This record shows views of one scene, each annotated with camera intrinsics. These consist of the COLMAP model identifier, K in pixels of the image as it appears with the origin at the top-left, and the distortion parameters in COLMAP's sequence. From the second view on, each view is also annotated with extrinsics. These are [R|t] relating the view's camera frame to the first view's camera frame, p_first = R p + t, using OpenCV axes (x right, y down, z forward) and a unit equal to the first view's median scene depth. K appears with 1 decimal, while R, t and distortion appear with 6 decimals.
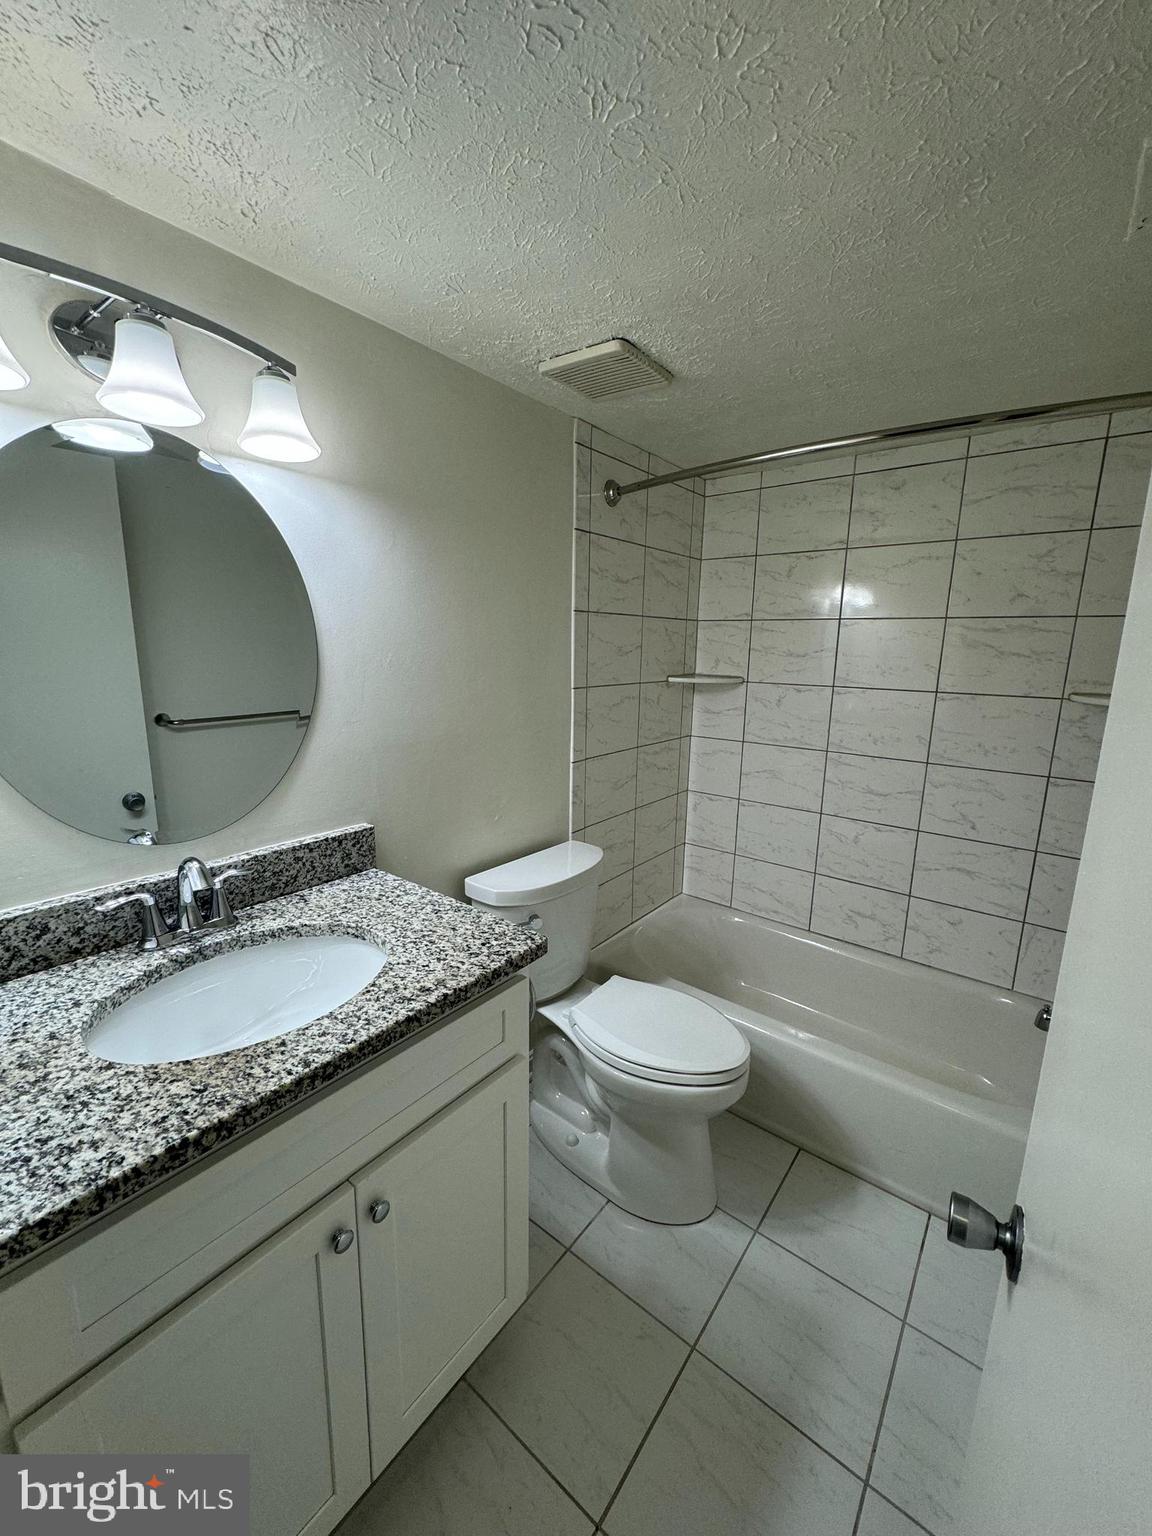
lens RADIAL K [[610.3, 0, 577.0], [0, 610.3, 767.0], [0, 0, 1]] dist [-0.003309, 0.001070]
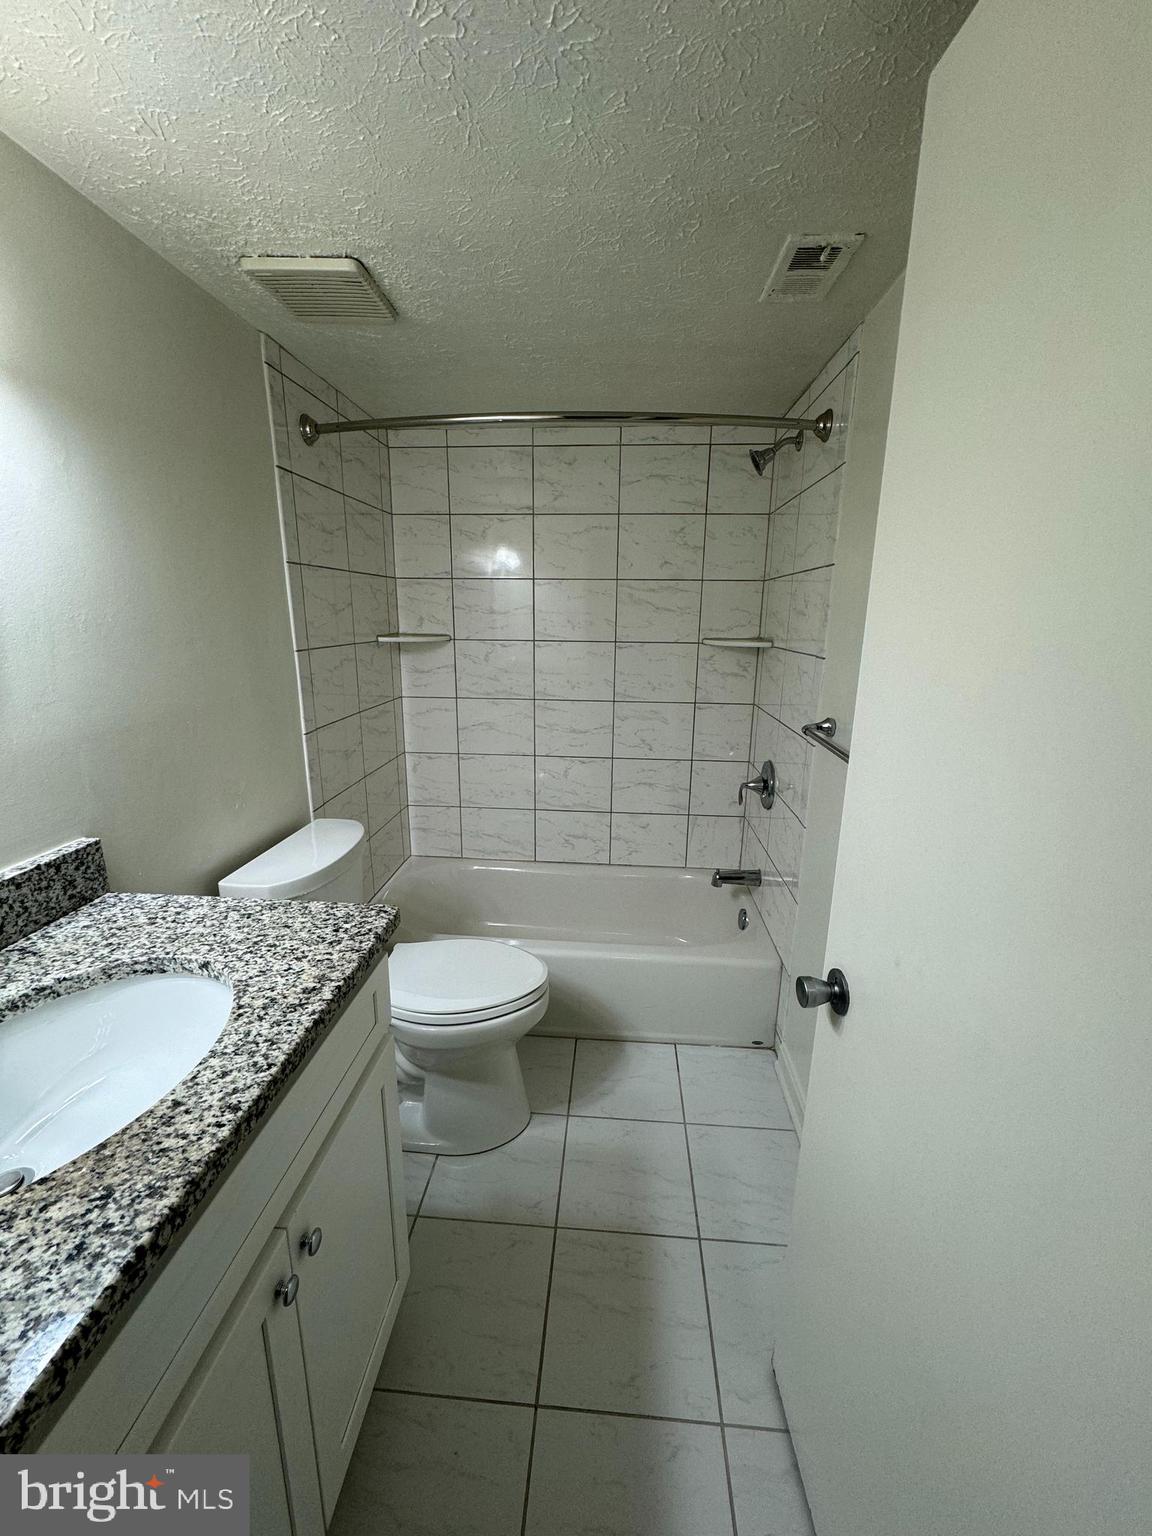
lens RADIAL K [[610.3, 0, 575.7], [0, 610.3, 767.9], [0, 0, 1]] dist [-0.003309, 0.001070]
pose [[0.829293, -0.144314, 0.539858, -0.225053], [0.112354, 0.989410, 0.091898, 0.005542], [-0.547402, -0.015555, 0.836725, 0.035802]]
